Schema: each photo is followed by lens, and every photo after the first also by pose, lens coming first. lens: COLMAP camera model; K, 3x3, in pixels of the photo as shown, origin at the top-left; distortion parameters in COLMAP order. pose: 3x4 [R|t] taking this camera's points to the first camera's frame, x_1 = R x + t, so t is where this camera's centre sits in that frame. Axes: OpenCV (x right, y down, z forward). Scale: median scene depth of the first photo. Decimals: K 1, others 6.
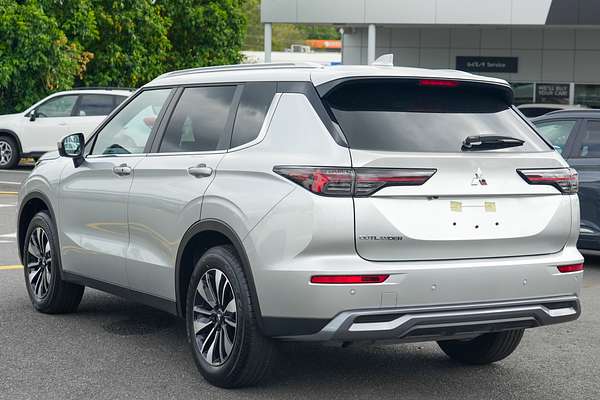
lens RADIAL K [[1018.4, 0, 300.0], [0, 1018.4, 201.1], [0, 0, 1]] dist [0.086261, 0.000000]
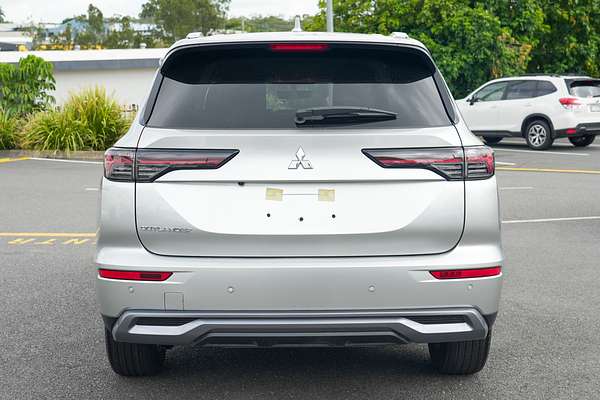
lens RADIAL K [[866.1, 0, 300.0], [0, 866.1, 197.8], [0, 0, 1]] dist [0.012495, 0.000000]
pose [[0.894362, 0.021155, -0.446844, 0.476499], [-0.008320, 0.999495, 0.030666, -0.013492], [0.447267, -0.023708, 0.894086, 0.366412]]
